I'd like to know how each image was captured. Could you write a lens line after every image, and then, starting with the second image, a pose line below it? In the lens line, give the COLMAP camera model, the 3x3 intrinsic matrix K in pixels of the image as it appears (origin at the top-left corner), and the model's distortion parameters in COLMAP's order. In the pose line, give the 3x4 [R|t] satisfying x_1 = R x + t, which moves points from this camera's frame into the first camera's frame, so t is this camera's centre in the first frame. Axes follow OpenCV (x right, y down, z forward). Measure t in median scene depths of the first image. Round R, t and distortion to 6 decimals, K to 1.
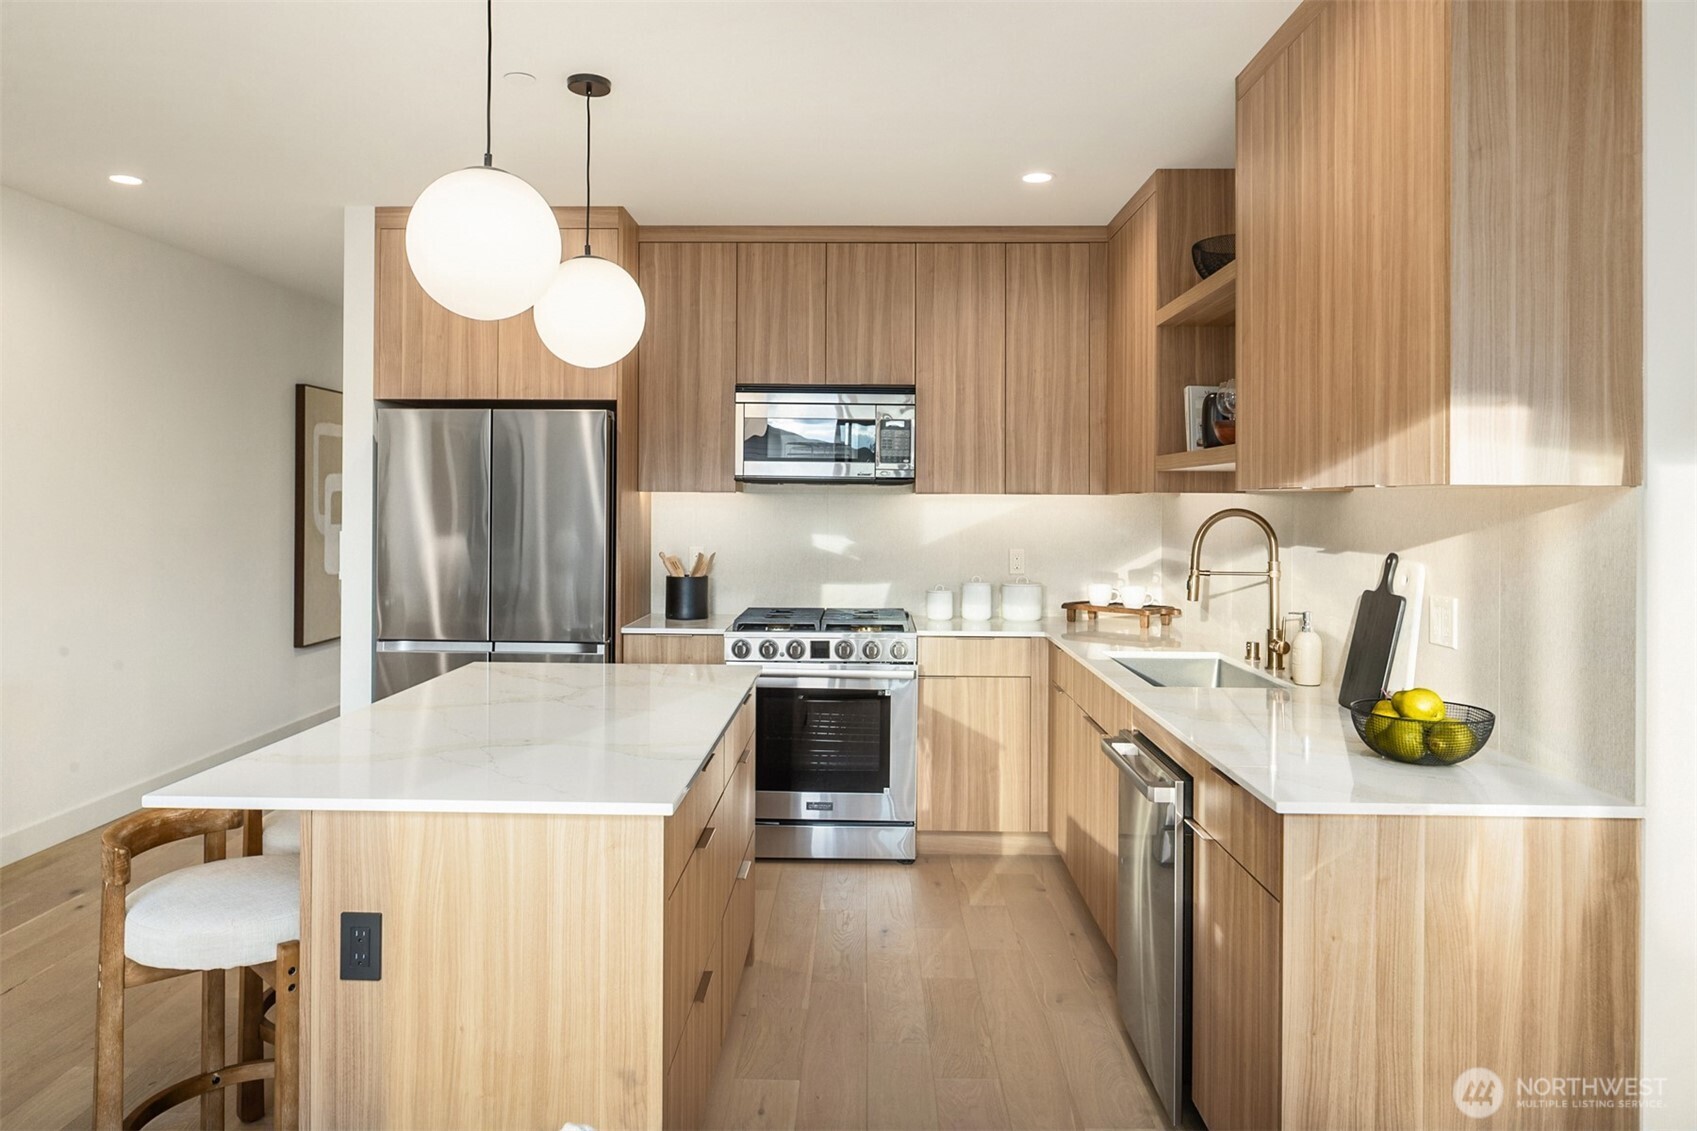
lens RADIAL K [[1158.8, 0, 852.6], [0, 1158.8, 478.5], [0, 0, 1]] dist [-0.003705, -0.001646]
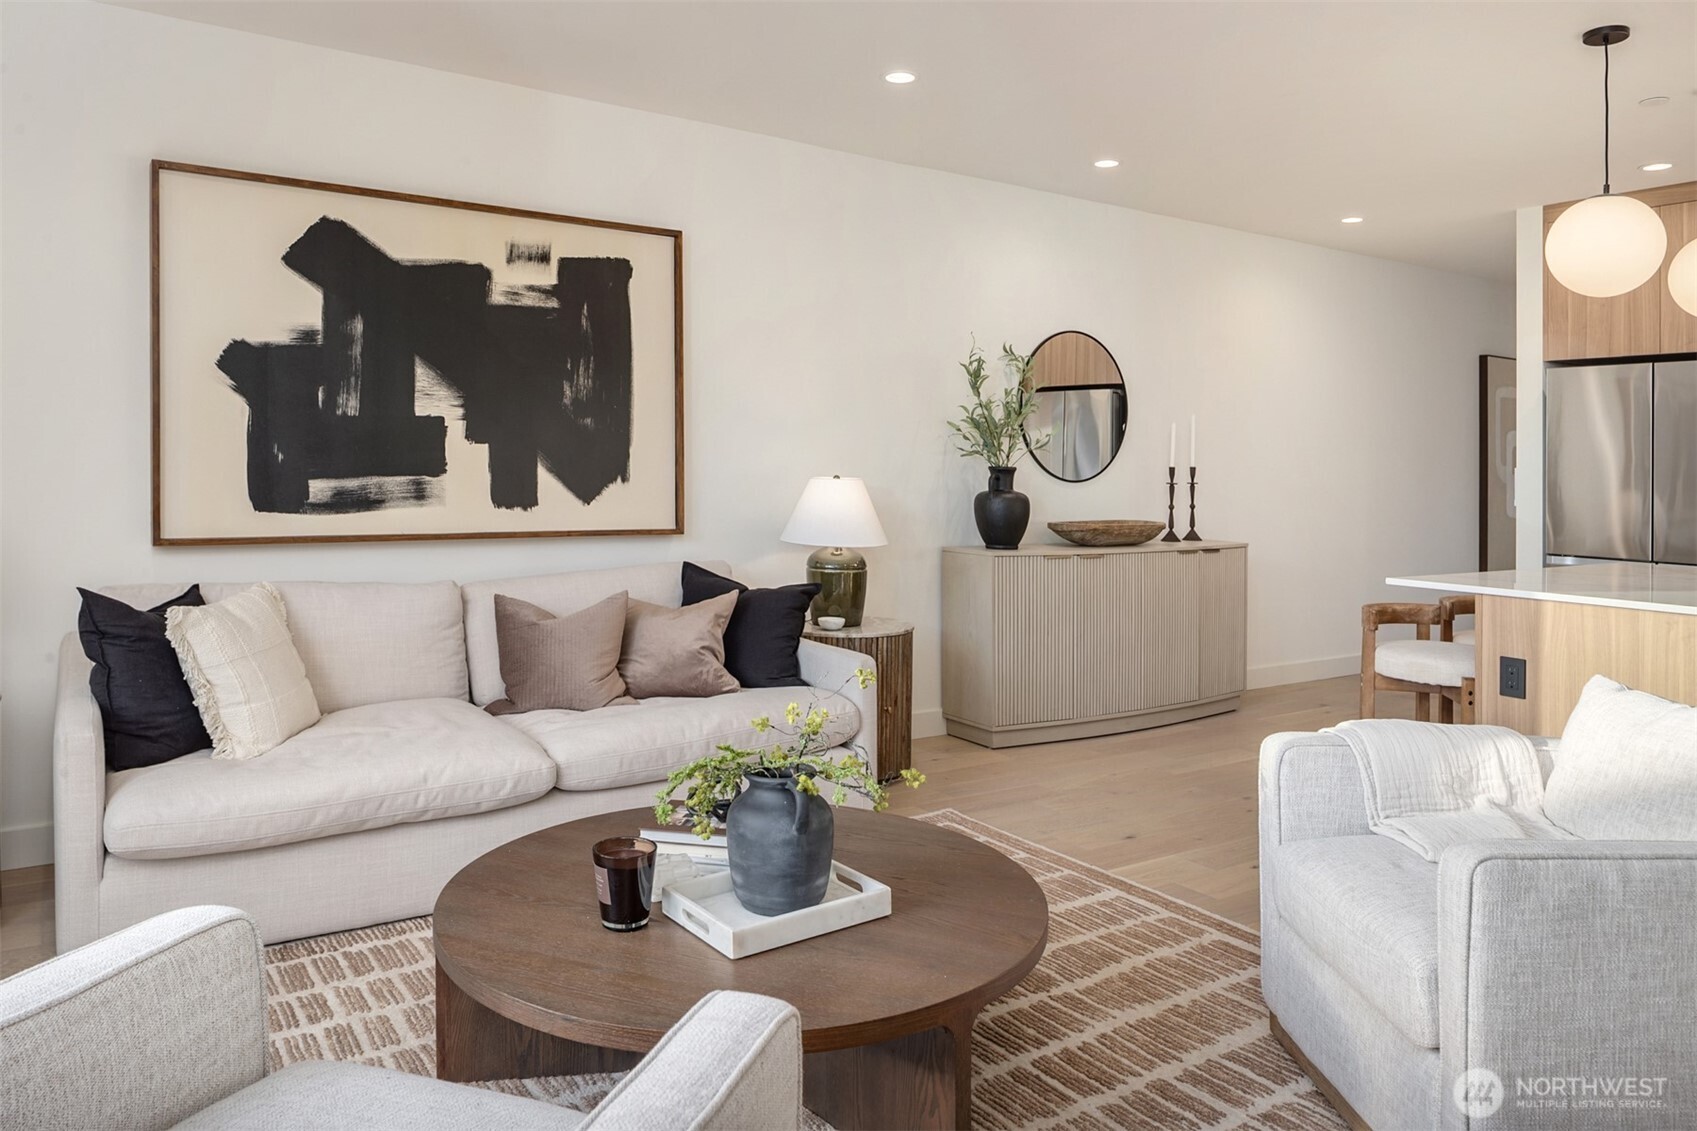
lens RADIAL K [[1161.0, 0, 816.4], [0, 1161.0, 467.3], [0, 0, 1]] dist [-0.001266, -0.000946]
pose [[0.567693, 0.005360, -0.823223, 0.162179], [0.001078, 0.999973, 0.007255, 0.034429], [0.823239, -0.005006, 0.567672, -0.330458]]
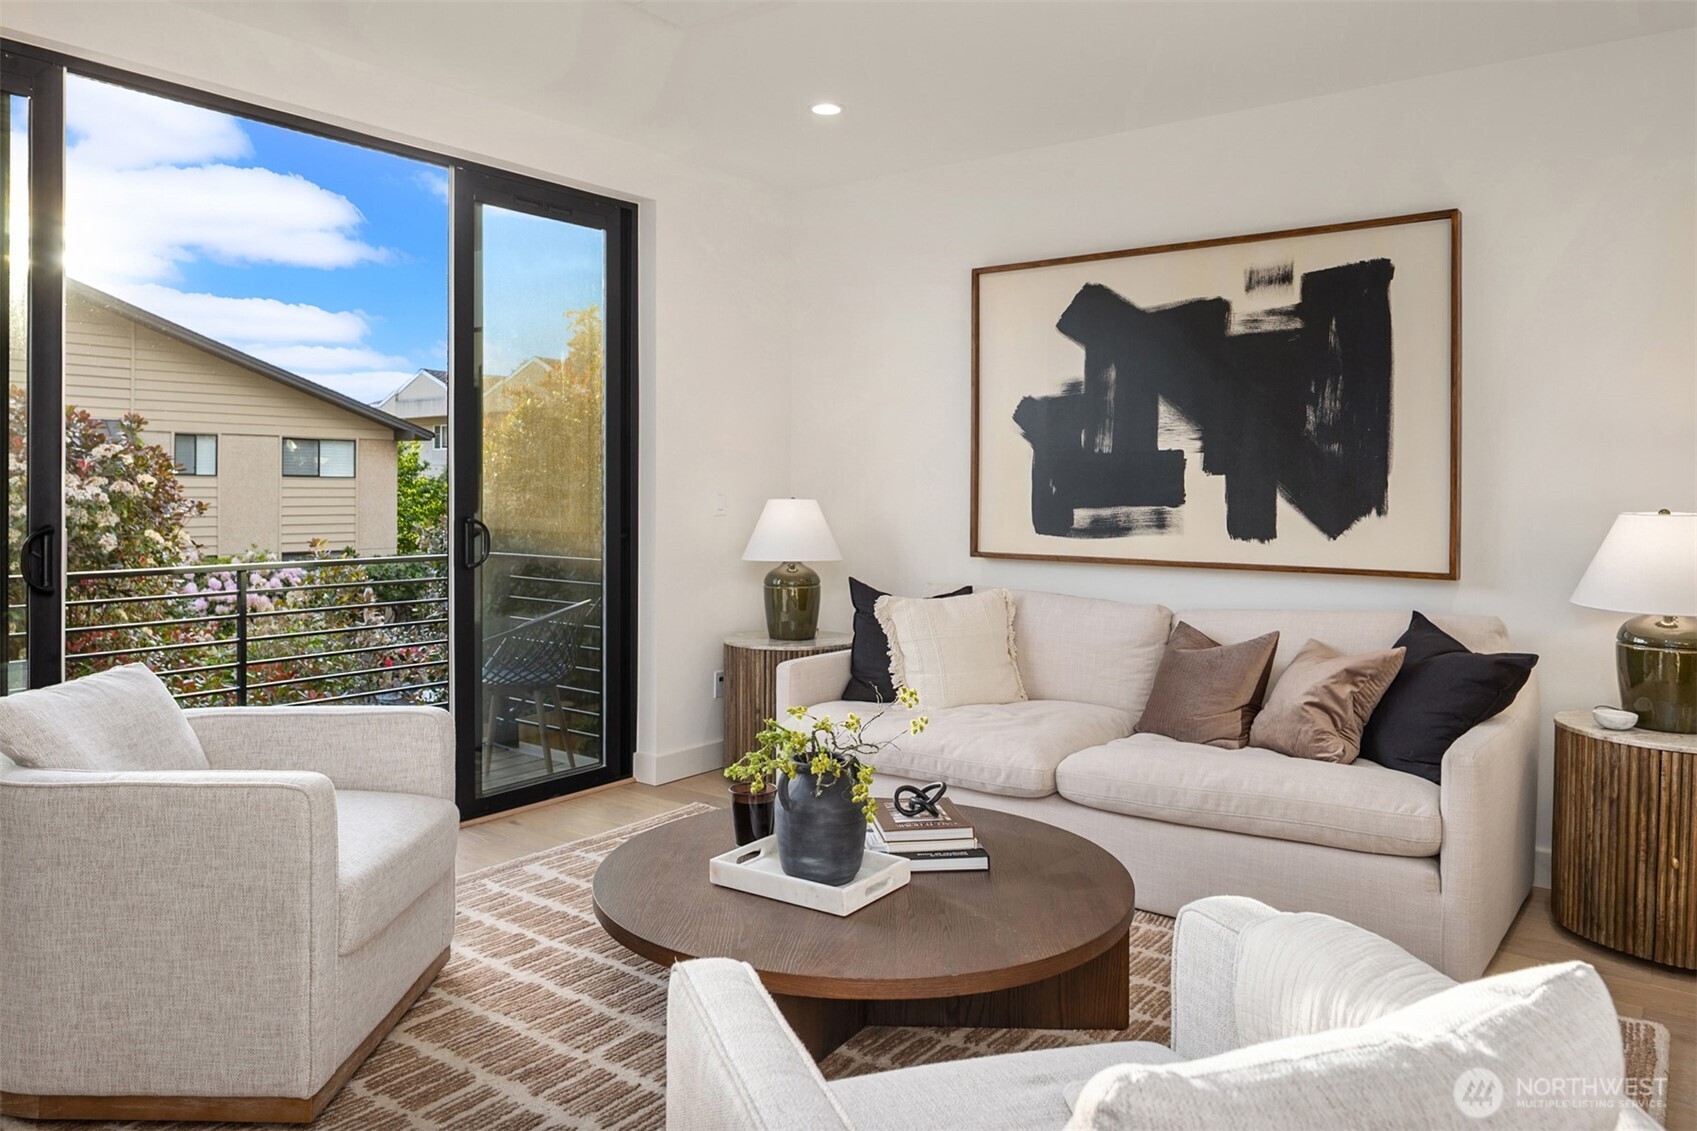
lens RADIAL K [[1171.2, 0, 851.1], [0, 1171.2, 519.6], [0, 0, 1]] dist [-0.003059, -0.001149]
pose [[-0.585136, 0.012830, -0.810834, 0.188253], [0.002626, 0.999900, 0.013926, 0.043228], [0.810931, 0.006019, -0.585111, 0.232833]]
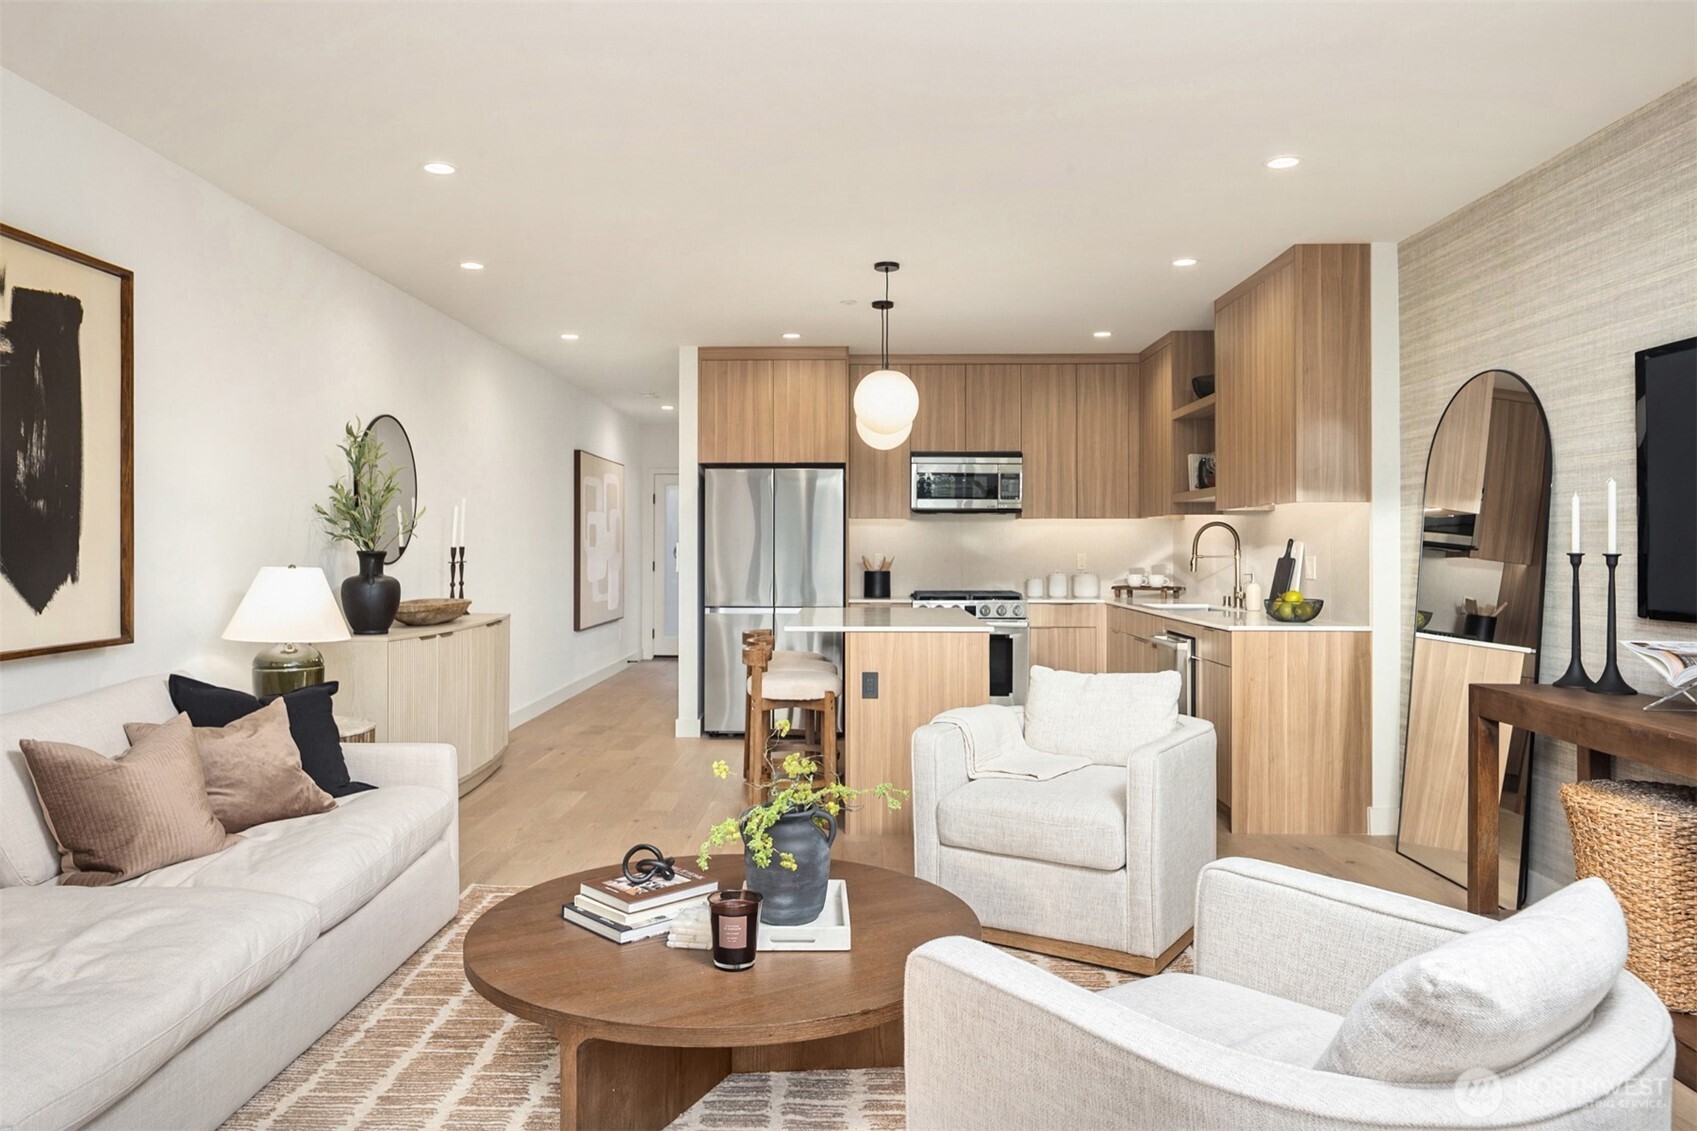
lens RADIAL K [[1164.5, 0, 835.2], [0, 1164.5, 534.8], [0, 0, 1]] dist [-0.004231, -0.002900]
pose [[0.999949, -0.006657, -0.007553, -0.198173], [0.006722, 0.999941, 0.008529, 0.020563], [0.007495, -0.008580, 0.999935, -0.646763]]
